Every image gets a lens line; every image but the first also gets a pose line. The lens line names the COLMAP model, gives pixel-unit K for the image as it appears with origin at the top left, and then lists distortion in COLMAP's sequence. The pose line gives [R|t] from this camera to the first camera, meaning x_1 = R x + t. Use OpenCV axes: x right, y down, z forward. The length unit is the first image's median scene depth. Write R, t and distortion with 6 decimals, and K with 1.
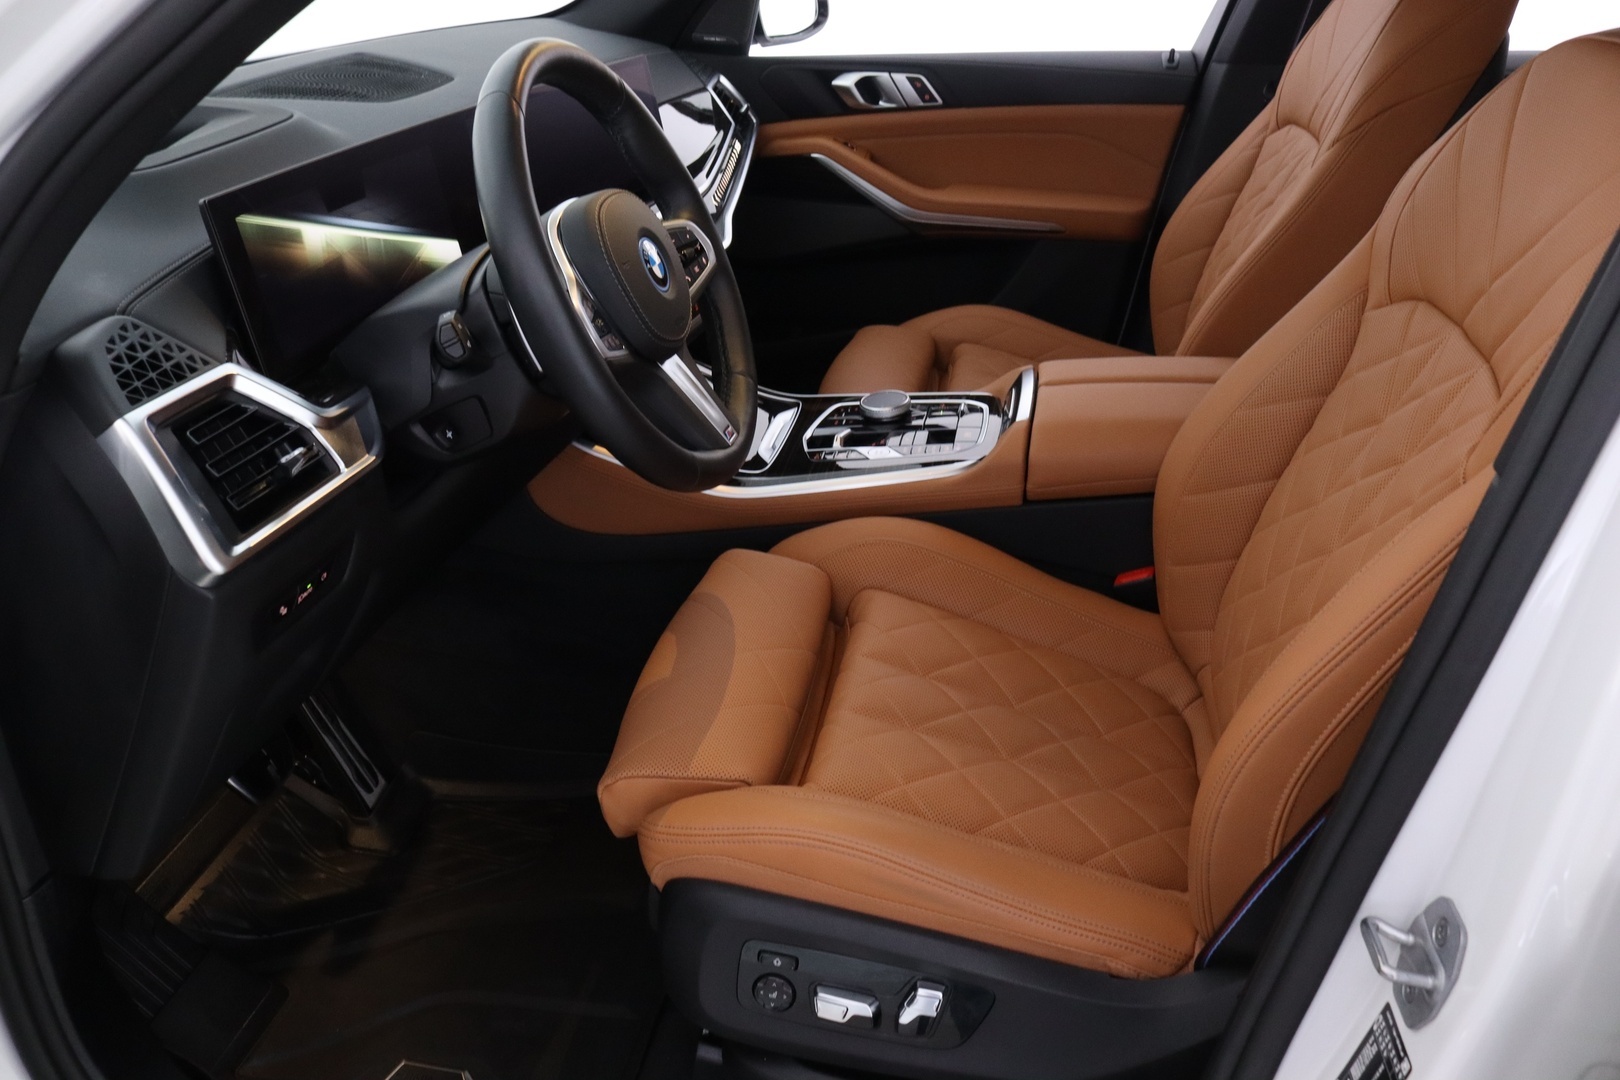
lens RADIAL K [[1340.4, 0, 815.2], [0, 1340.4, 549.7], [0, 0, 1]] dist [-0.149762, 0.109112]
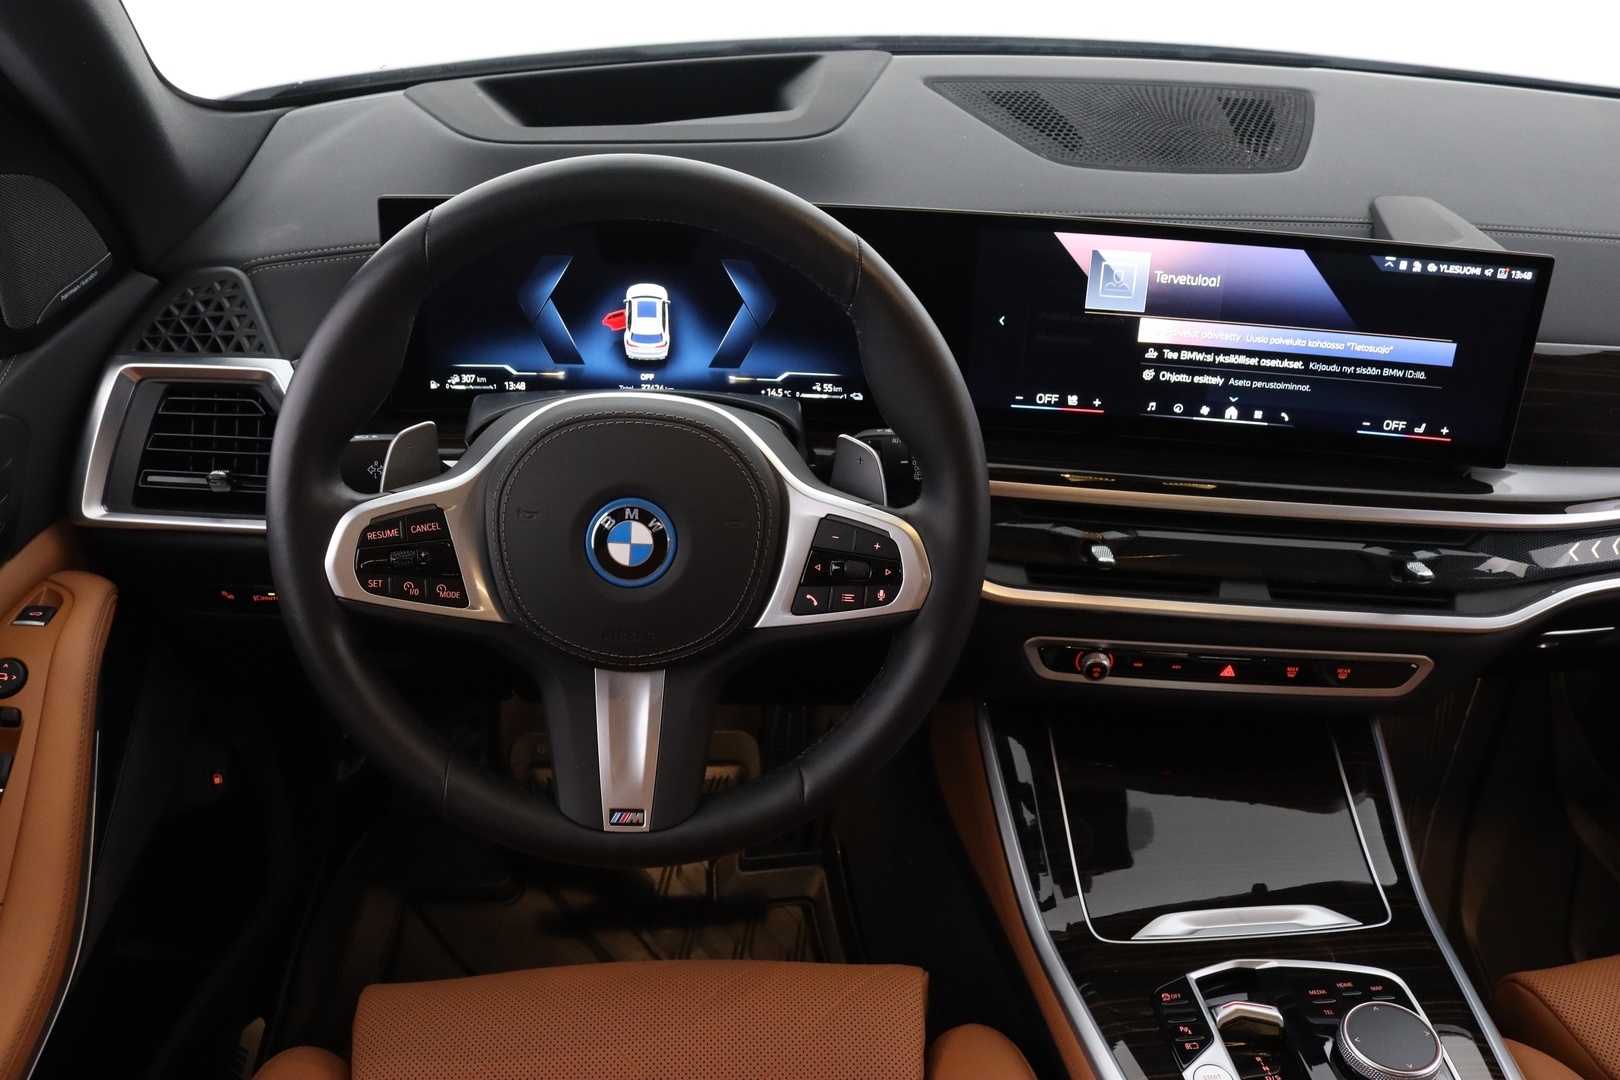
lens RADIAL K [[1340.4, 0, 777.1], [0, 1340.4, 559.0], [0, 0, 1]] dist [-0.149762, 0.109112]
pose [[0.248130, 0.560438, -0.790152, 0.324697], [-0.475263, 0.781179, 0.404827, -0.396799], [0.844131, 0.275080, 0.460189, 0.603492]]
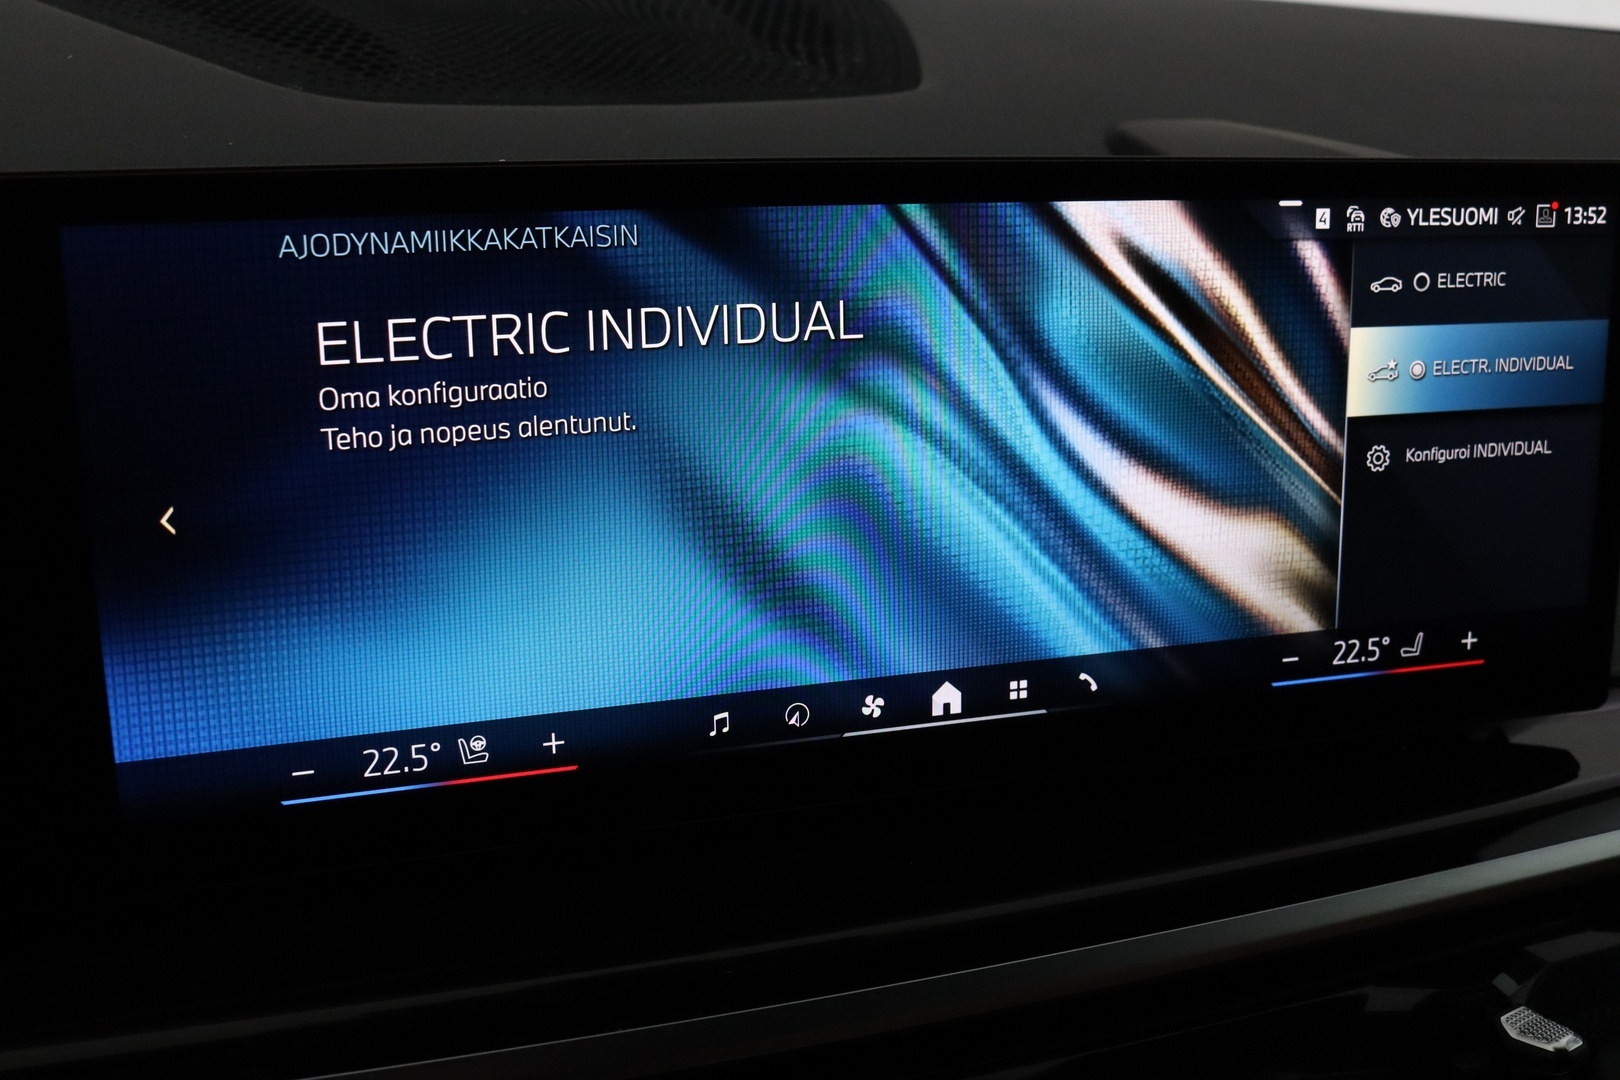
lens RADIAL K [[1682.3, 0, 806.7], [0, 1682.3, 545.5], [0, 0, 1]] dist [-0.095676, 0.000000]
pose [[0.629303, 0.345191, -0.696291, -0.010454], [-0.418280, 0.905547, 0.070893, -0.328215], [0.654996, 0.246631, 0.714250, 0.855495]]
